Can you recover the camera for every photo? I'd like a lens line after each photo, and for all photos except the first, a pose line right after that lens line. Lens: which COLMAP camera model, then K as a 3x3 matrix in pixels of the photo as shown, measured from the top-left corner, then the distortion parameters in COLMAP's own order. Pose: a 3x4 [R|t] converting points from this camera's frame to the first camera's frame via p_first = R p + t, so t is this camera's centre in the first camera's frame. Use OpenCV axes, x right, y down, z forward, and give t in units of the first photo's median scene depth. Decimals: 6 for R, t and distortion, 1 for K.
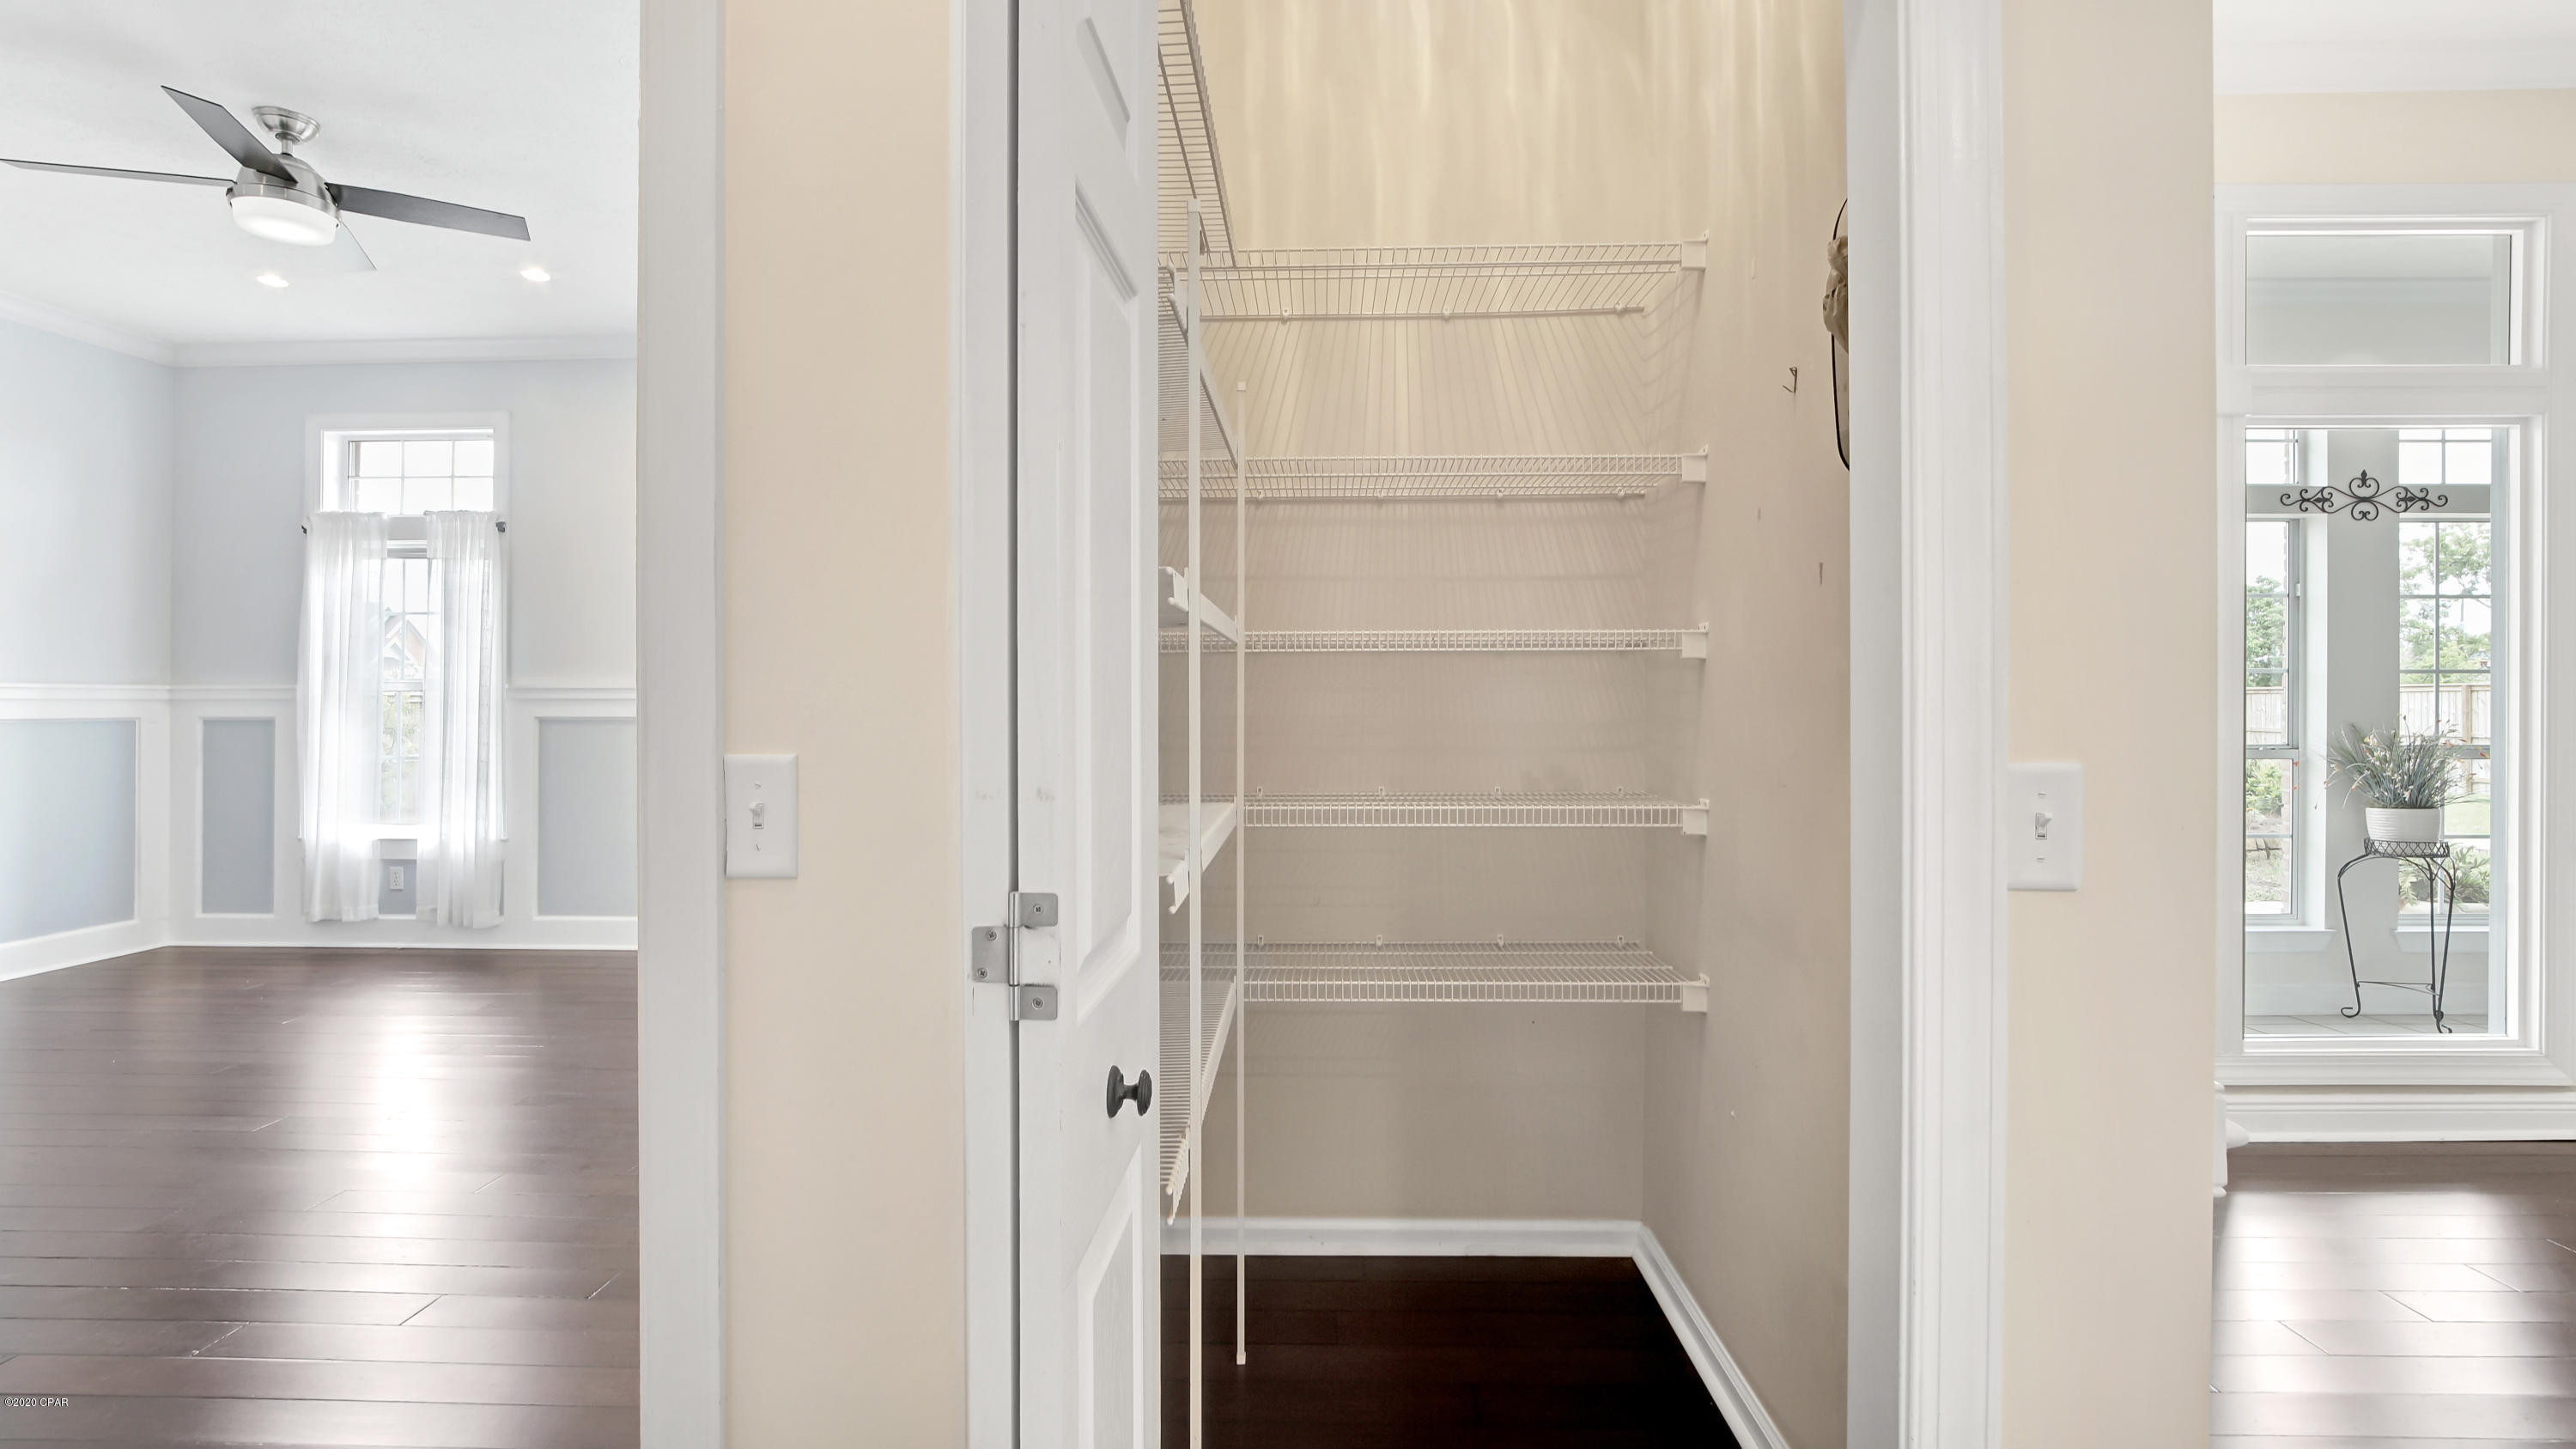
lens RADIAL K [[1191.1, 0, 1277.1], [0, 1191.1, 708.4], [0, 0, 1]] dist [-0.018813, 0.000776]
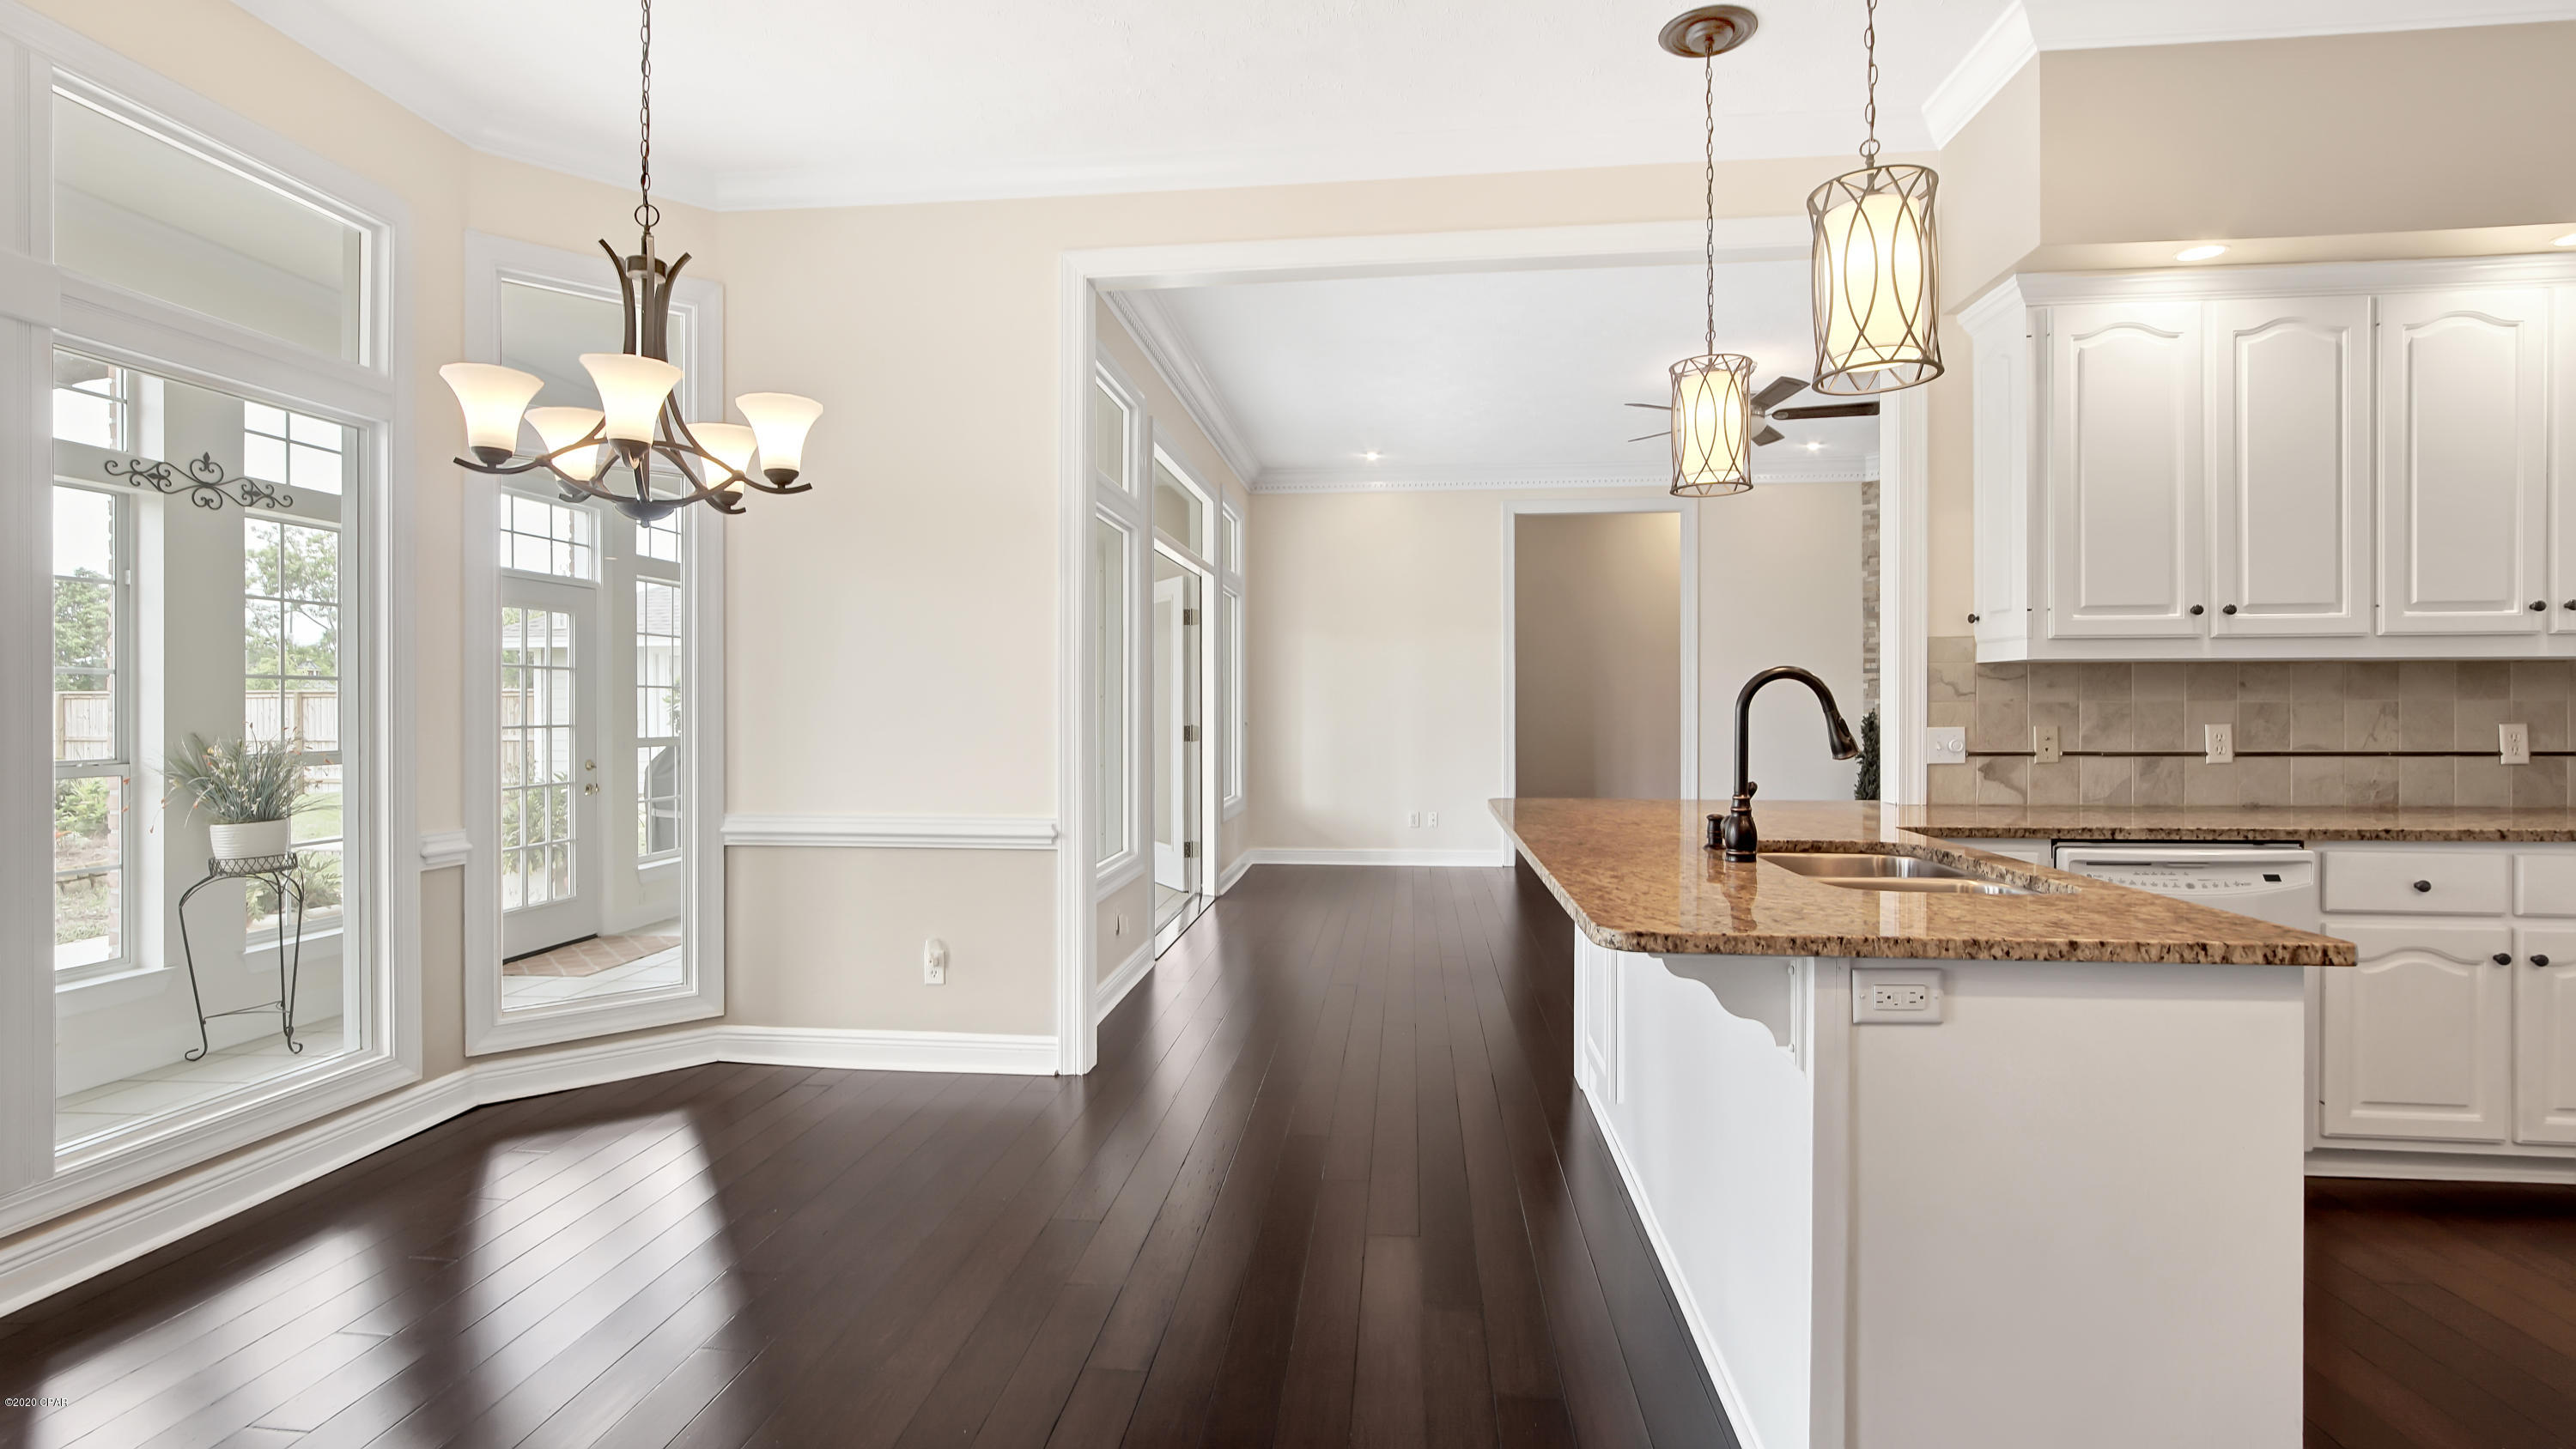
lens RADIAL K [[1184.3, 0, 1289.3], [0, 1184.3, 706.0], [0, 0, 1]] dist [-0.007985, 0.001138]
pose [[0.075630, -0.000378, 0.997136, 0.083062], [0.007478, 0.999972, -0.000189, -0.001177], [-0.997108, 0.007471, 0.075631, 0.097076]]
